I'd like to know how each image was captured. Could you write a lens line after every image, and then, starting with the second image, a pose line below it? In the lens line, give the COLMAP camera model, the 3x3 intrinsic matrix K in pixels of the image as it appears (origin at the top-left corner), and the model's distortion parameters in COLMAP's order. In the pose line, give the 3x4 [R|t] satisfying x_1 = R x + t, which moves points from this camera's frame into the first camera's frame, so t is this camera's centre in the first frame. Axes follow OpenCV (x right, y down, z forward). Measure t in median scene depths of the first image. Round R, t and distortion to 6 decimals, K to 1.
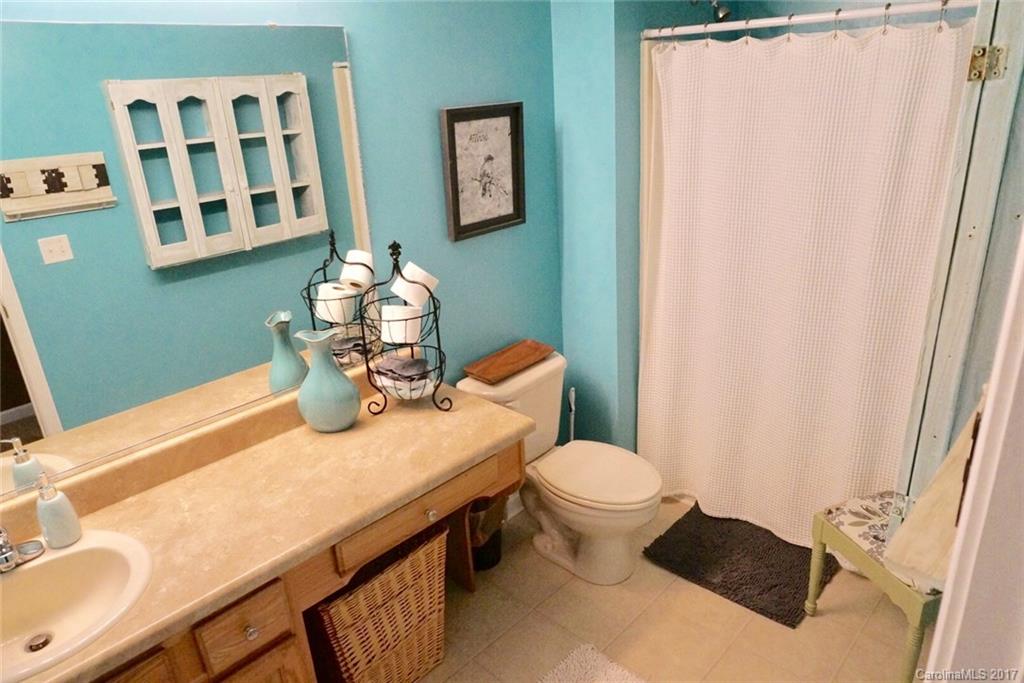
lens RADIAL K [[685.5, 0, 514.9], [0, 685.5, 348.2], [0, 0, 1]] dist [-0.048686, 0.037135]
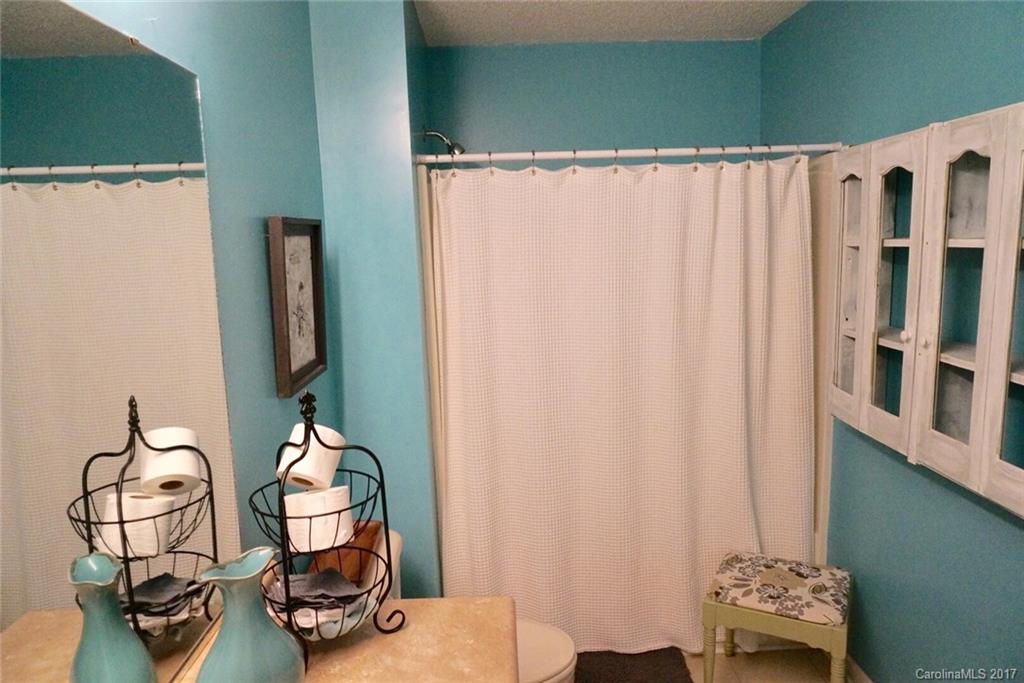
lens RADIAL K [[685.5, 0, 514.9], [0, 685.5, 348.2], [0, 0, 1]] dist [-0.048686, 0.037135]
pose [[0.704944, -0.080634, 0.704664, -0.463016], [0.253231, 0.956649, -0.143864, -0.048337], [-0.662516, 0.279859, 0.694803, 0.376537]]
